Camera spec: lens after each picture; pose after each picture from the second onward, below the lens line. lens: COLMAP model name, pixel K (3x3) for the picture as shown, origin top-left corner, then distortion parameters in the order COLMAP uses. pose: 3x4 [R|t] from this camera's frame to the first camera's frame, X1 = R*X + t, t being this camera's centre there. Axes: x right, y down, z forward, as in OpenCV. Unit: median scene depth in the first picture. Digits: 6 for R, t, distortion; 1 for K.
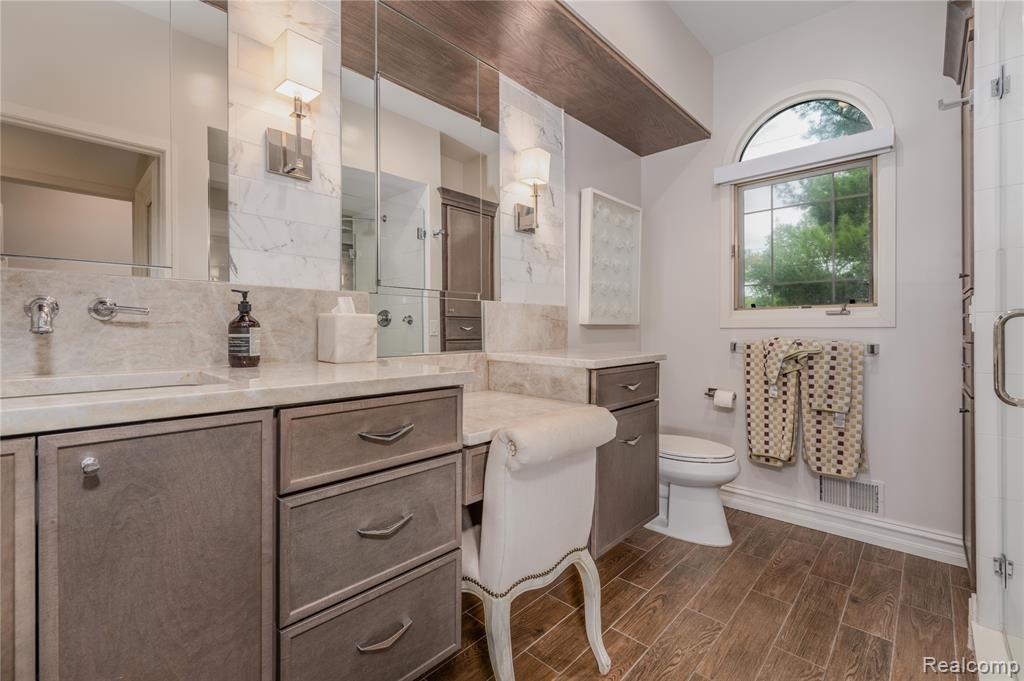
lens RADIAL K [[431.9, 0, 509.8], [0, 431.9, 337.5], [0, 0, 1]] dist [-0.000293, 0.000000]
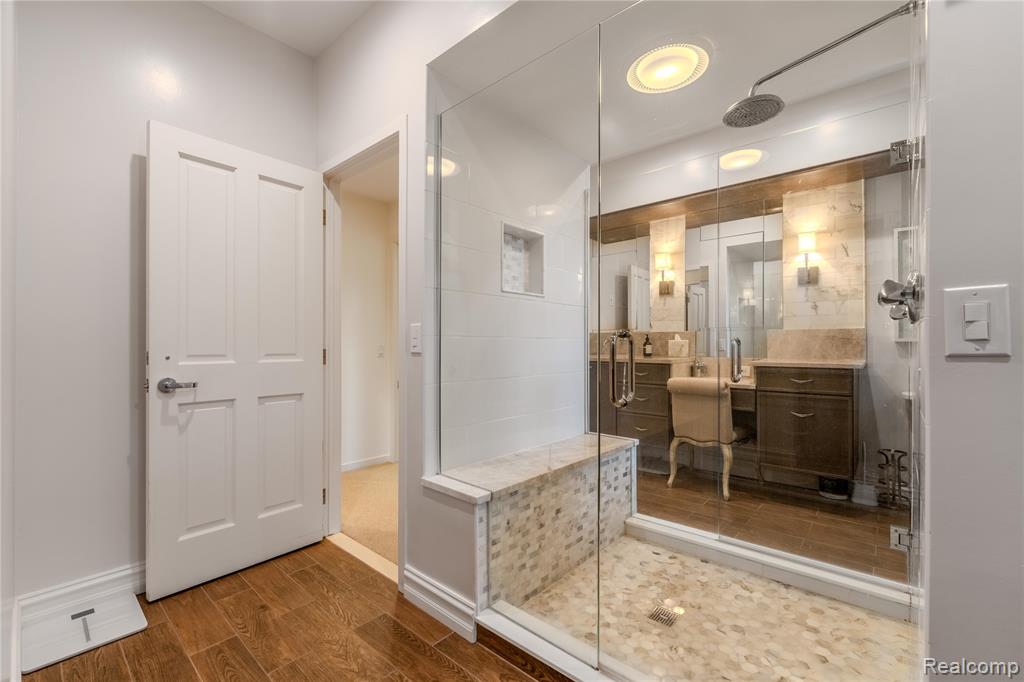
lens RADIAL K [[428.7, 0, 510.3], [0, 428.7, 340.0], [0, 0, 1]] dist [-0.012317, 0.000244]
pose [[0.047463, 0.007597, -0.998844, 1.483516], [-0.007656, 0.999944, 0.007241, -0.041677], [0.998844, 0.007303, 0.047519, -0.145777]]
